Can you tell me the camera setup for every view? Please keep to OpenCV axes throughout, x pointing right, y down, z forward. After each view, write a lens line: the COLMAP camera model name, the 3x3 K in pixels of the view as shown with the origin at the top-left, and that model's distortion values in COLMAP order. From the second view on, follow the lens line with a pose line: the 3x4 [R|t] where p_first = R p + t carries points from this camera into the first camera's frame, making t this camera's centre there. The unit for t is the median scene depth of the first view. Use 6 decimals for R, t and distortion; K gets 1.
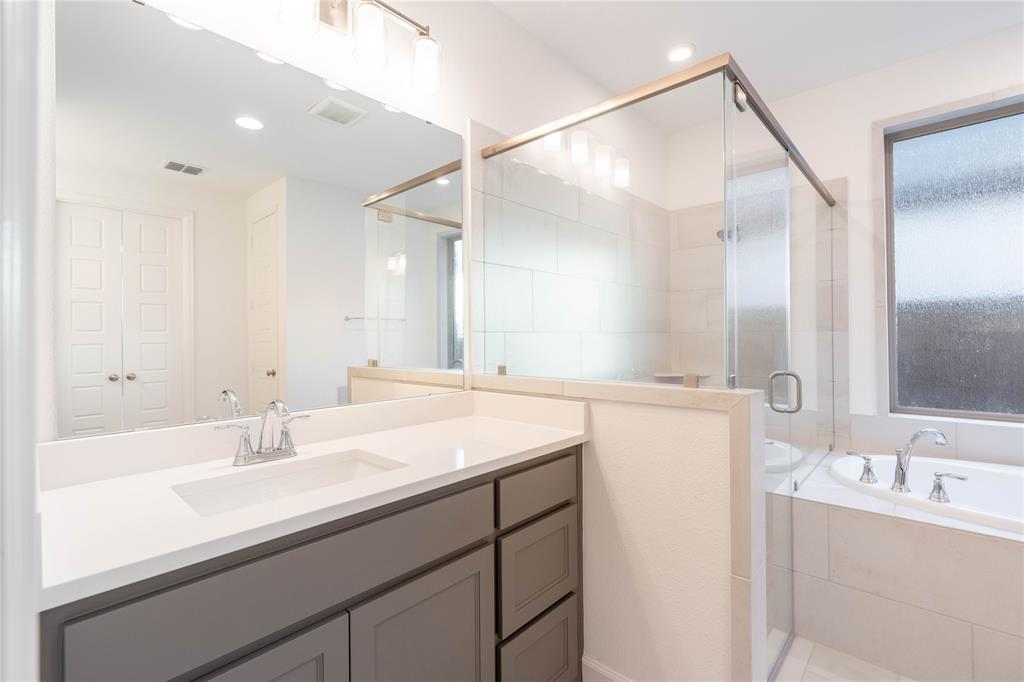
lens RADIAL K [[458.7, 0, 512.6], [0, 458.7, 339.5], [0, 0, 1]] dist [-0.003582, 0.000076]
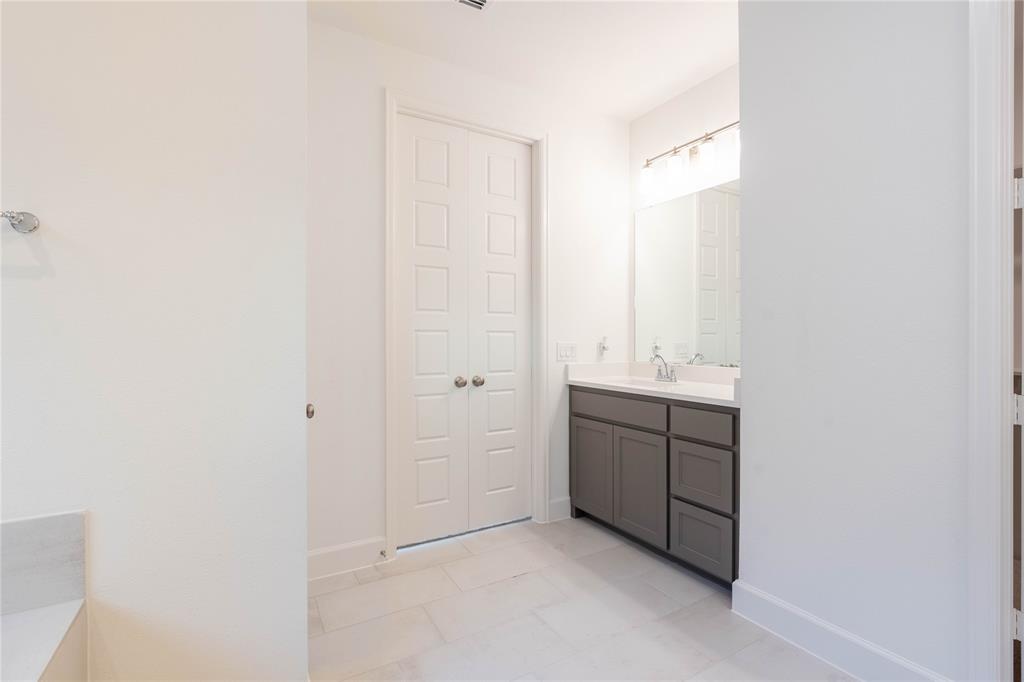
lens RADIAL K [[458.7, 0, 512.6], [0, 458.7, 339.5], [0, 0, 1]] dist [-0.003582, 0.000076]
pose [[-0.285717, 0.012827, -0.958228, 1.210774], [-0.000288, 0.999909, 0.013471, 0.012877], [0.958314, 0.004125, -0.285688, 0.584316]]
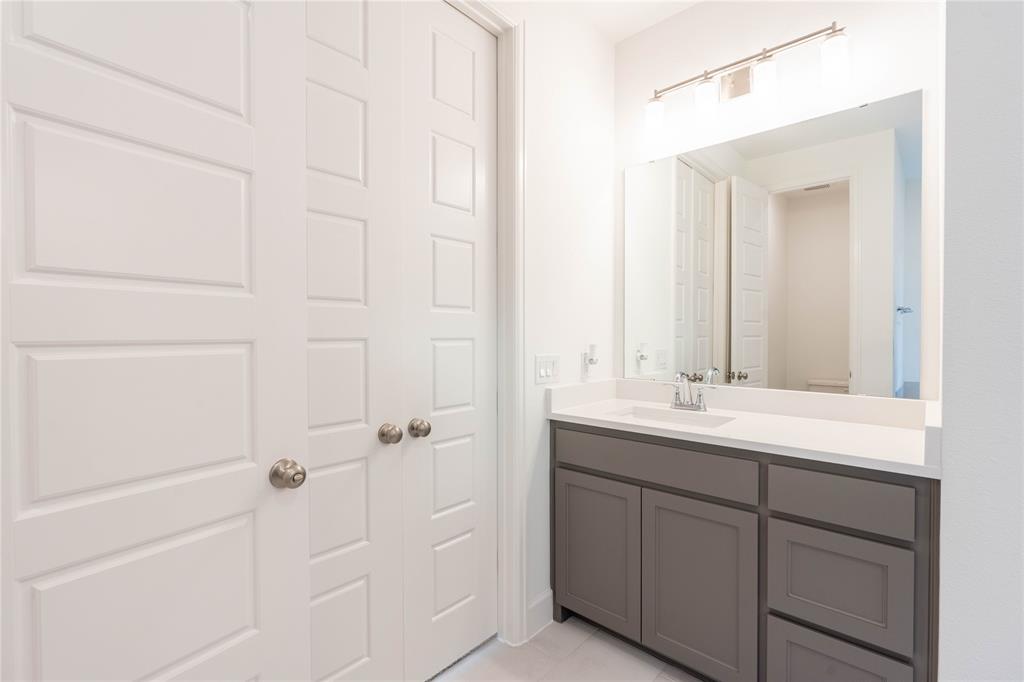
lens RADIAL K [[474.1, 0, 521.8], [0, 474.1, 340.2], [0, 0, 1]] dist [-0.004297, -0.000308]
pose [[0.004451, 0.019550, -0.999799, 0.709715], [-0.001911, 0.999807, 0.019542, -0.008343], [0.999988, 0.001824, 0.004488, 0.255511]]
